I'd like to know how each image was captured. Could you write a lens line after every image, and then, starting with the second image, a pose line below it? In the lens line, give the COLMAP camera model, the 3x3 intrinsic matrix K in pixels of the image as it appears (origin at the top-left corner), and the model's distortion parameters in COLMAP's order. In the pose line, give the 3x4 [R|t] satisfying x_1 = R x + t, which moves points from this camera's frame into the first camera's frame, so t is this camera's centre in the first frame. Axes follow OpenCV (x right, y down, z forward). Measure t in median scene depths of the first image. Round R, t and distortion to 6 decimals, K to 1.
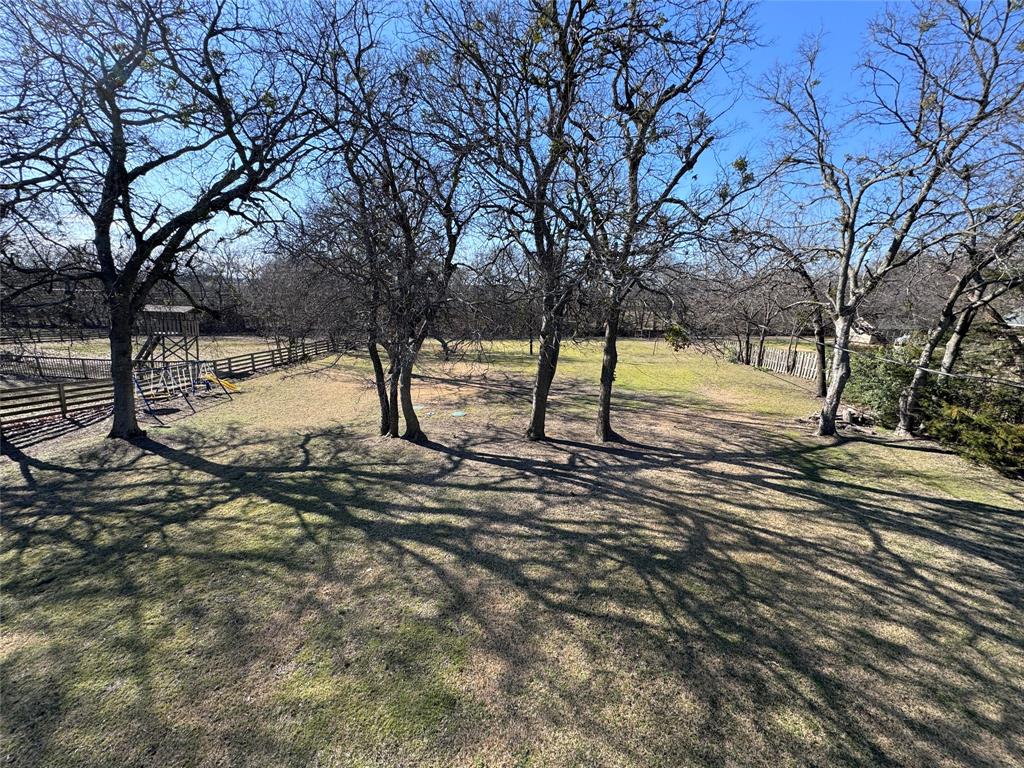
lens RADIAL K [[406.8, 0, 510.7], [0, 406.8, 384.7], [0, 0, 1]] dist [-0.007472, 0.001076]
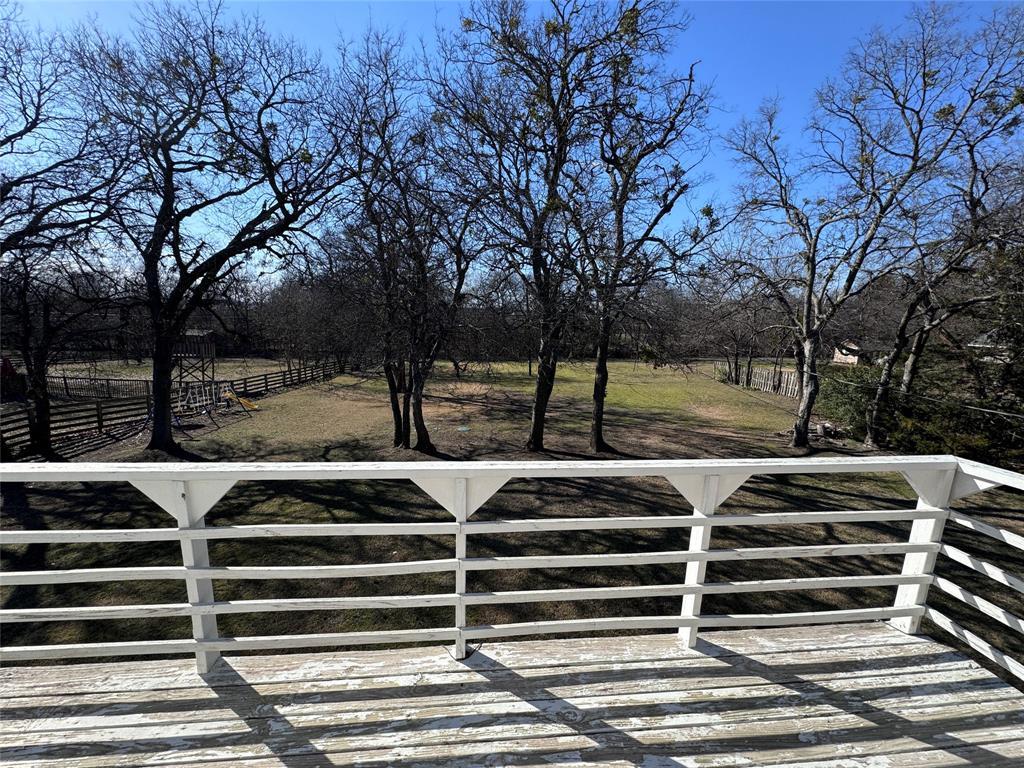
lens RADIAL K [[406.8, 0, 513.8], [0, 406.8, 383.6], [0, 0, 1]] dist [-0.007472, 0.001076]
pose [[0.999936, -0.002197, 0.011128, -0.007943], [0.002823, 0.998394, -0.056589, 0.017265], [-0.010985, 0.056617, 0.998336, -0.114575]]
